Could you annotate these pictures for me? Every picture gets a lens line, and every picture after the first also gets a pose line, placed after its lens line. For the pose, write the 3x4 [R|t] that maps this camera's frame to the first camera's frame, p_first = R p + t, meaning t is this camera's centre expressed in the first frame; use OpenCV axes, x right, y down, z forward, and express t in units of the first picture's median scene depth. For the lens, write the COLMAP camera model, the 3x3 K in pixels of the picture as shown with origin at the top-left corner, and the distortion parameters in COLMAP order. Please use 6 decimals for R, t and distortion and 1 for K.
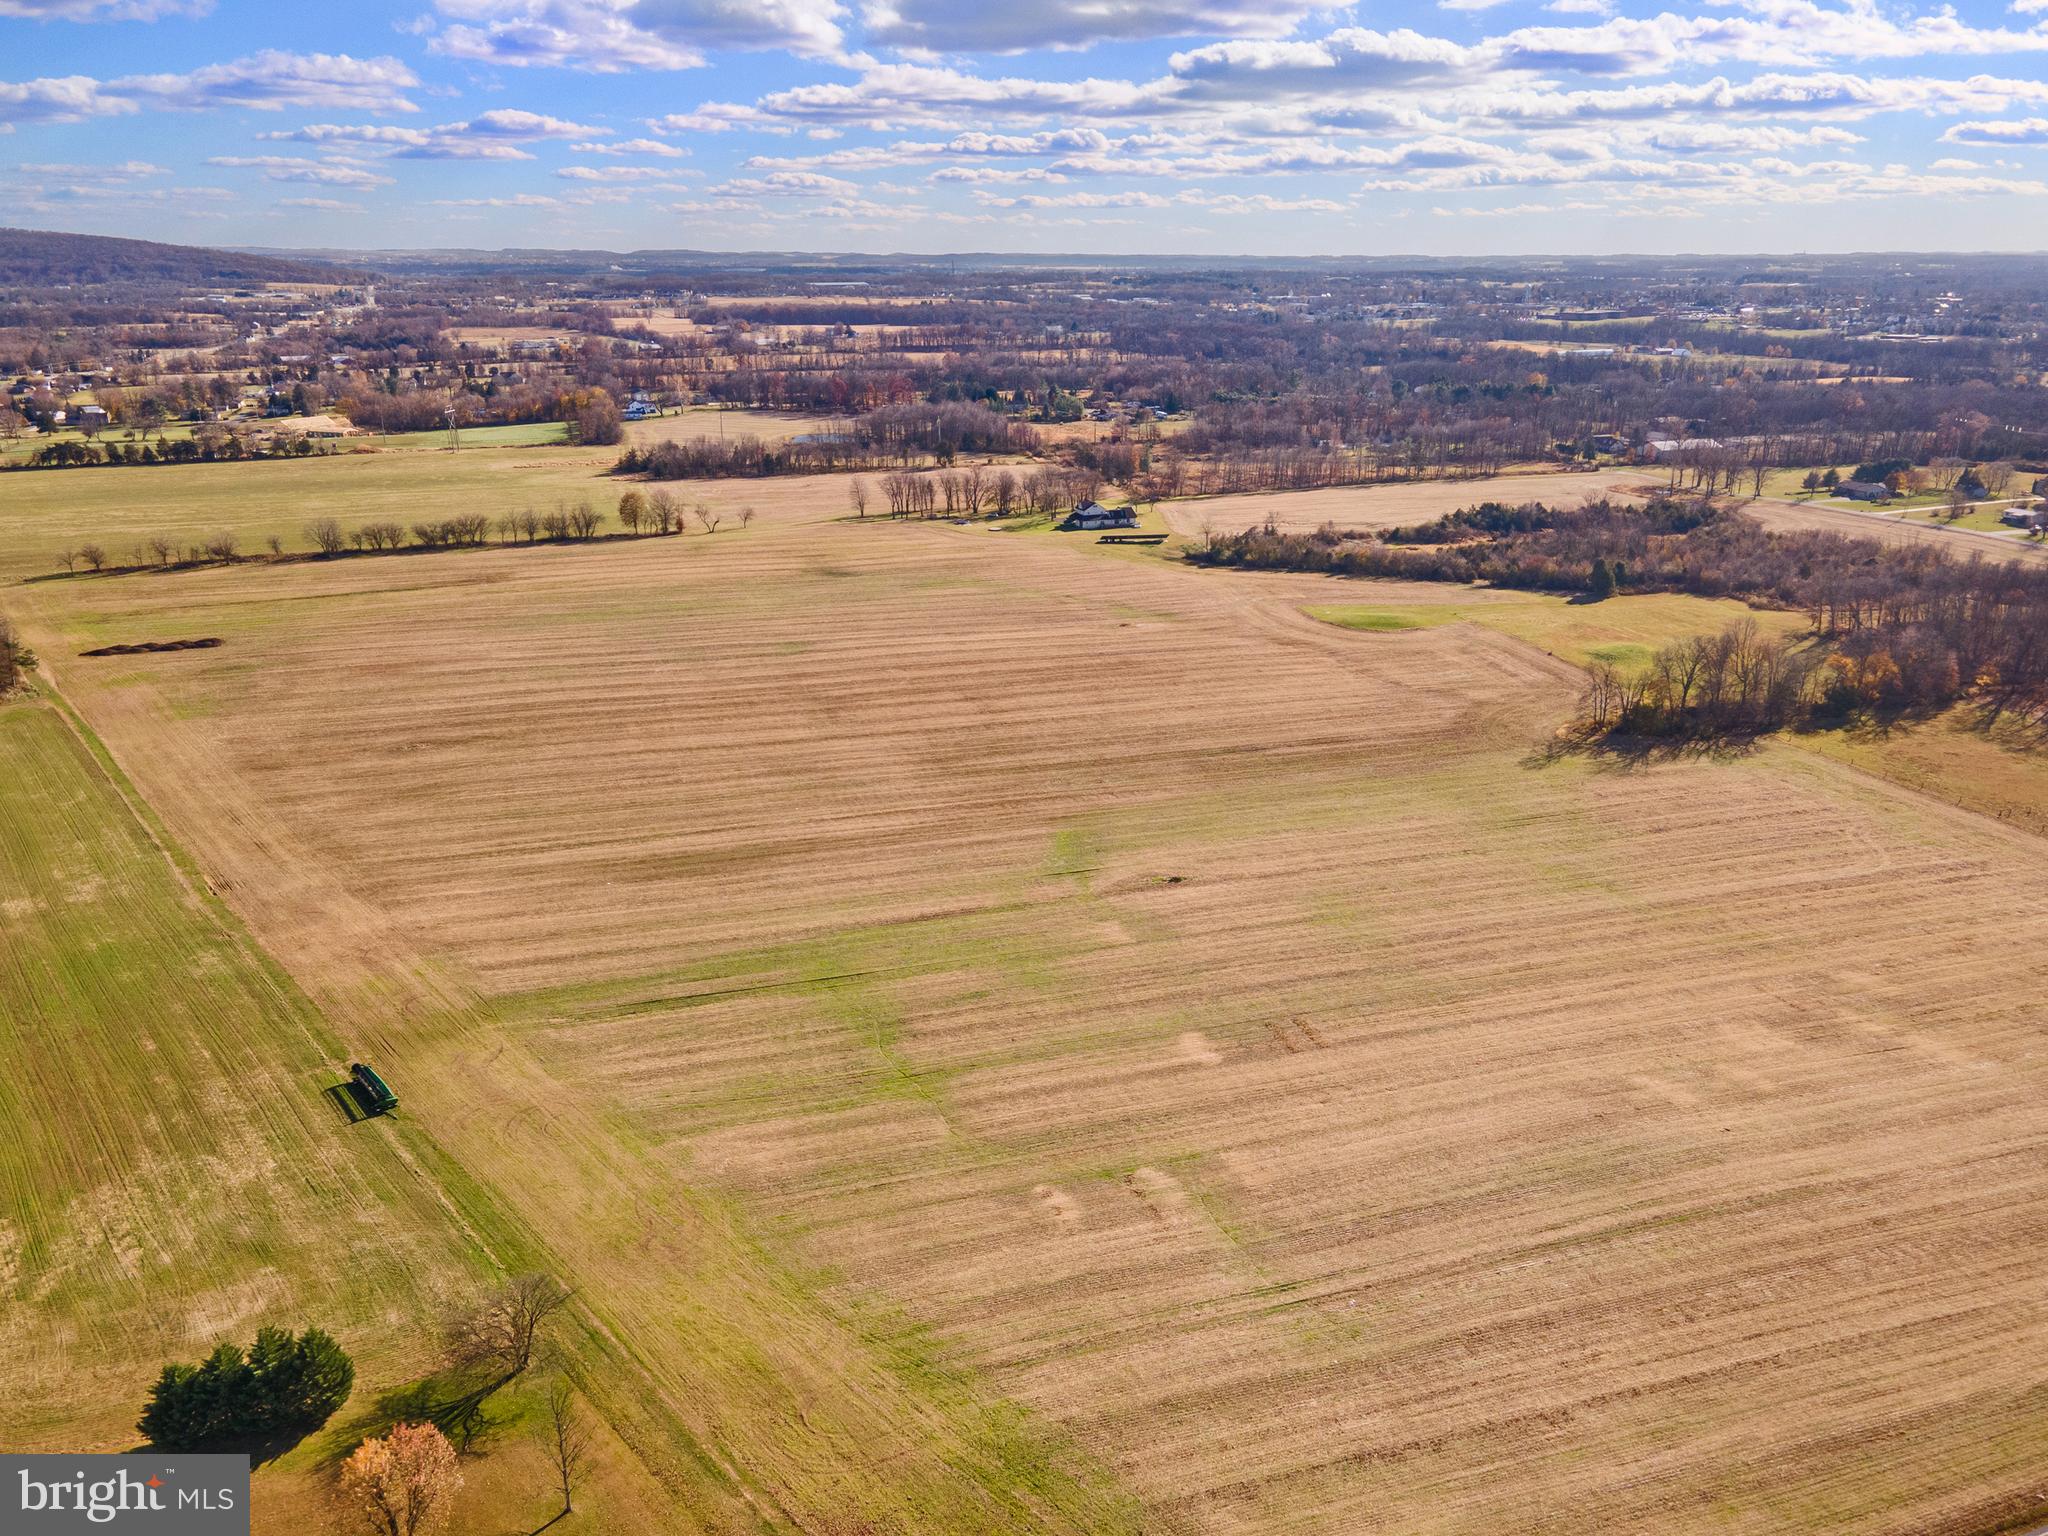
lens RADIAL K [[1505.6, 0, 1035.2], [0, 1505.6, 778.2], [0, 0, 1]] dist [0.040053, 0.012554]
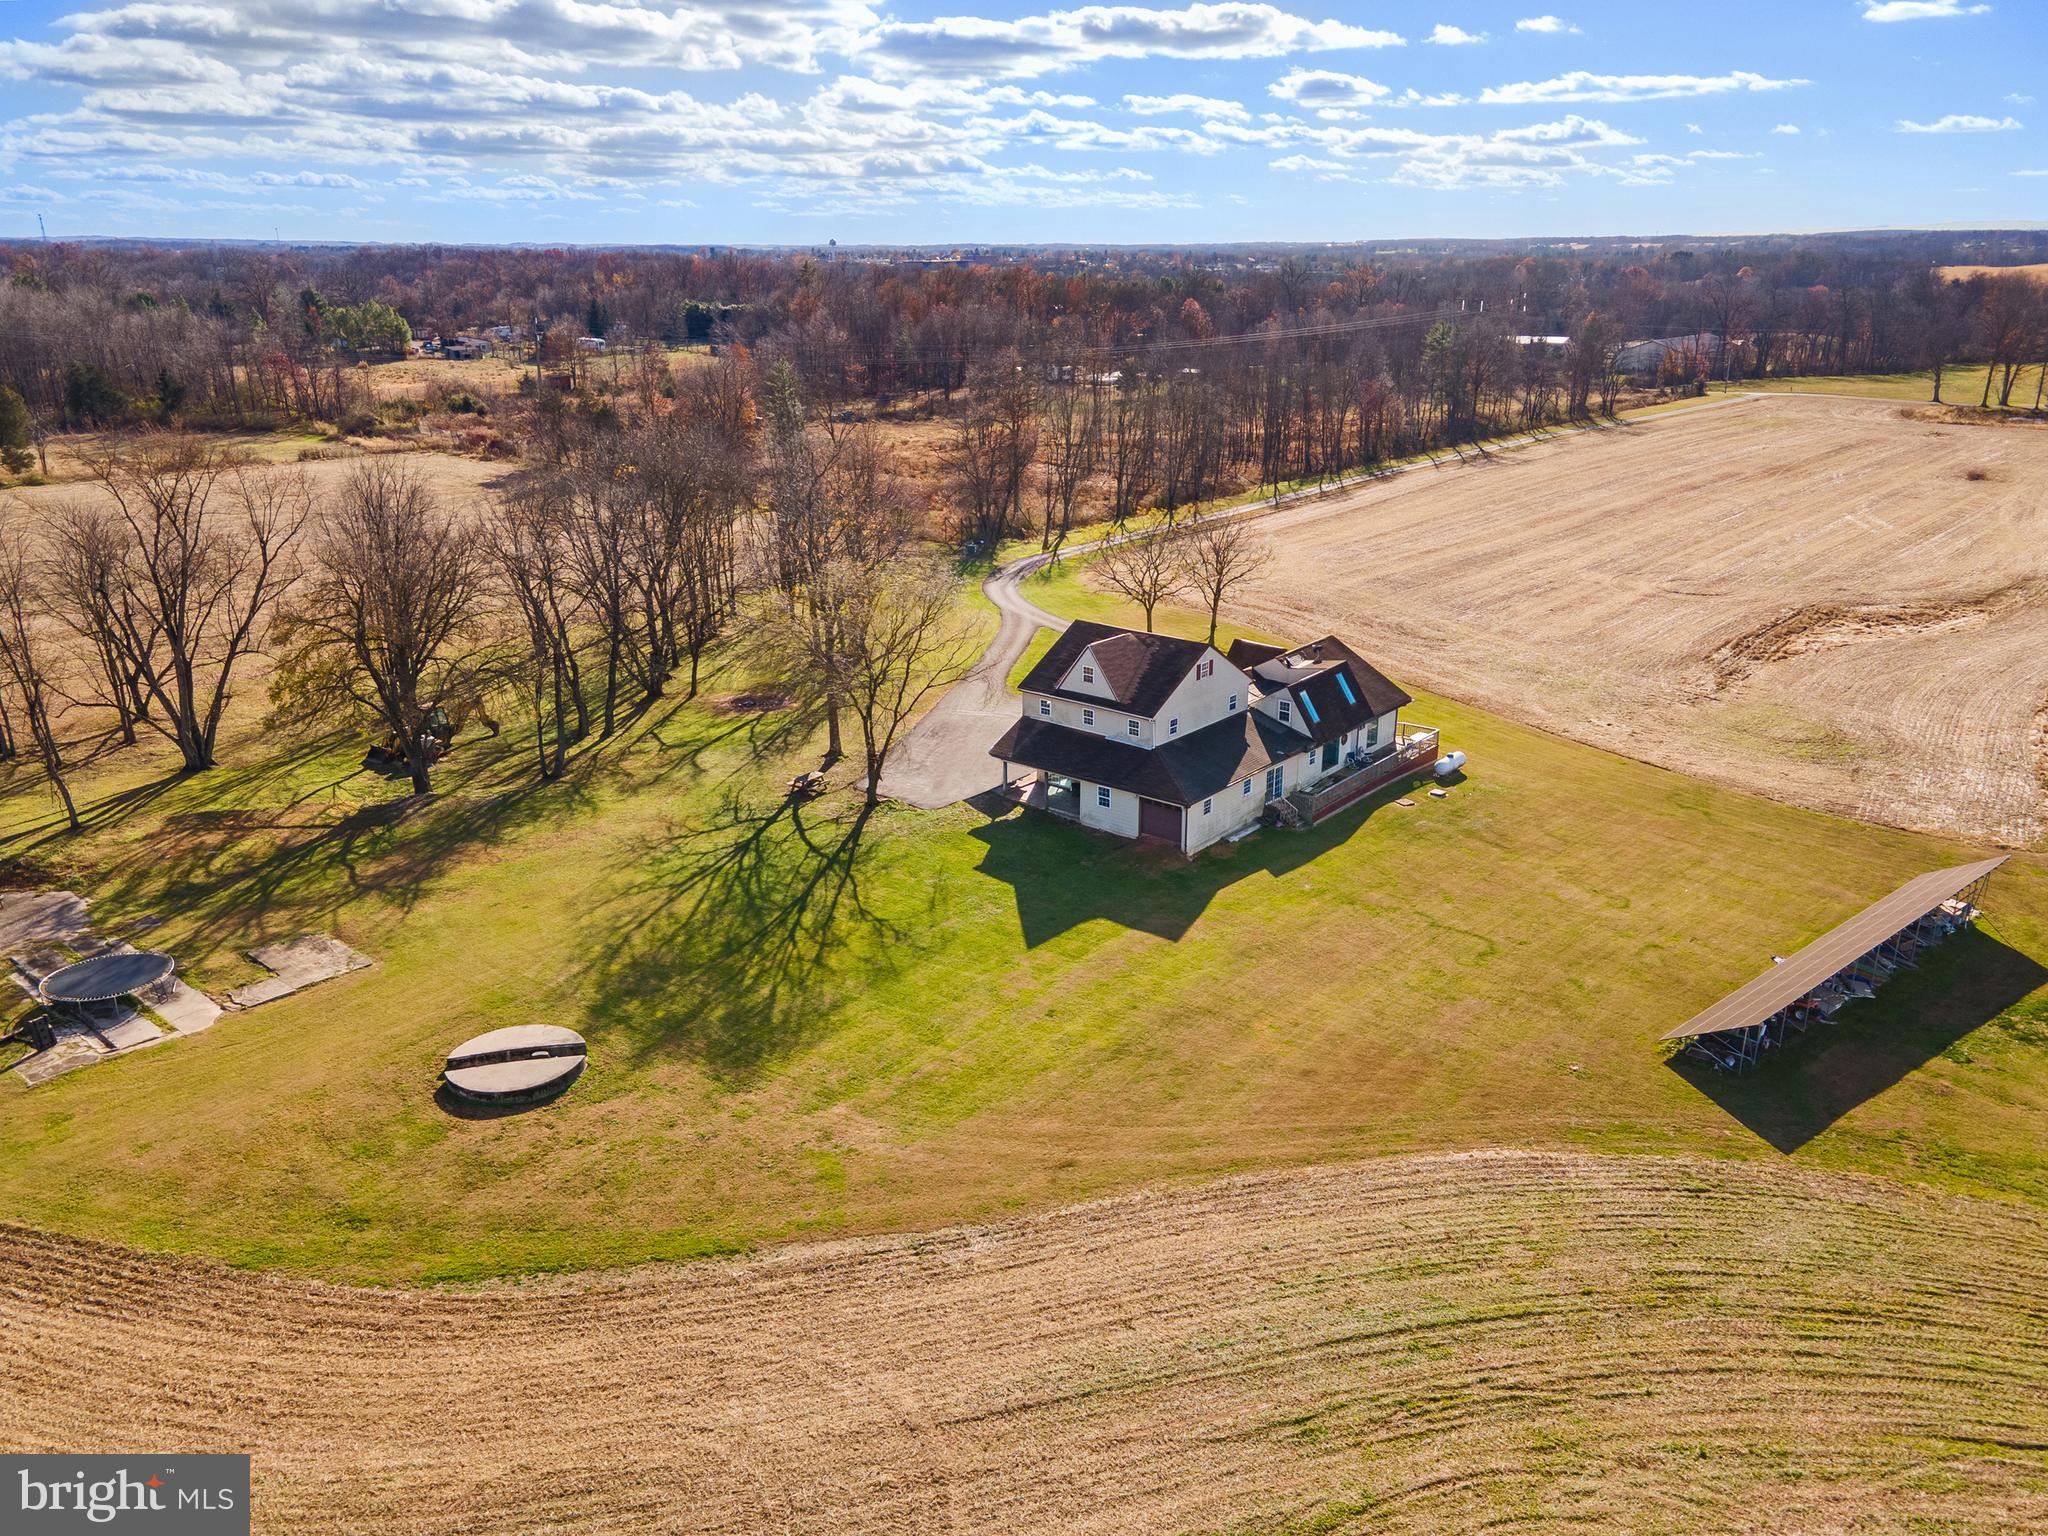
lens RADIAL K [[1505.6, 0, 1035.5], [0, 1505.6, 802.8], [0, 0, 1]] dist [0.040053, 0.012554]
pose [[0.882263, -0.167594, 0.439914, -0.036325], [0.160782, 0.985565, 0.053017, -0.177279], [-0.442449, 0.023955, 0.896473, 0.879192]]
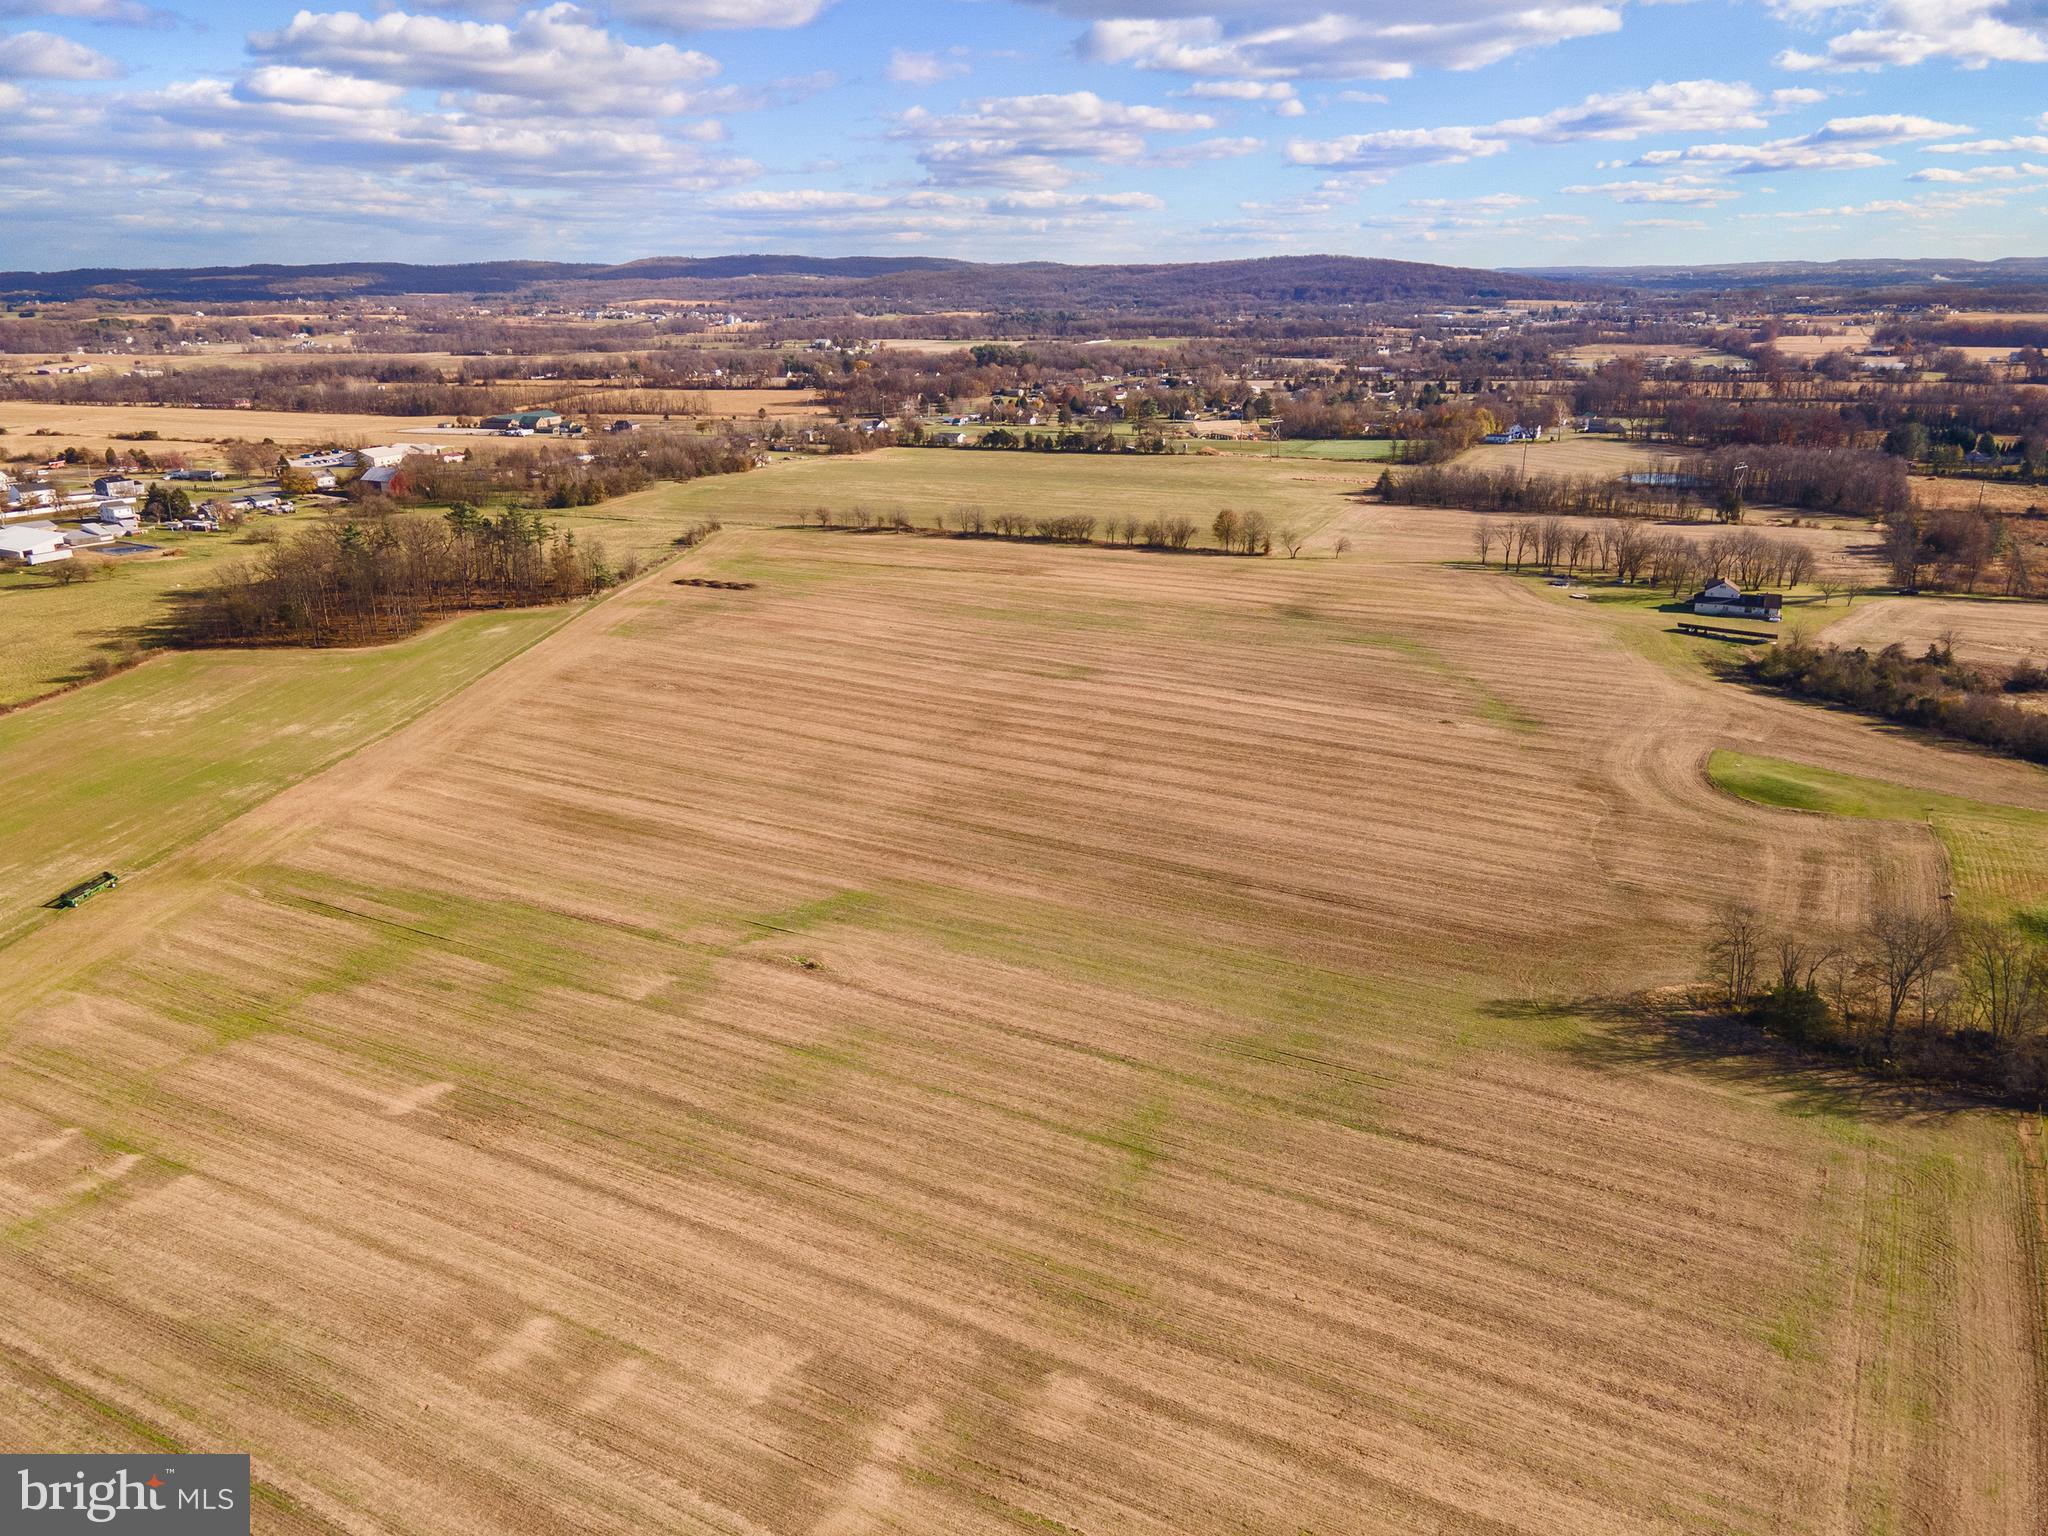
lens RADIAL K [[1505.6, 0, 1034.1], [0, 1505.6, 767.6], [0, 0, 1]] dist [0.040053, 0.012554]
pose [[0.706033, 0.221455, -0.672662, 0.337996], [-0.232274, 0.969719, 0.075456, -0.064667], [0.669004, 0.102968, 0.736092, 0.182542]]
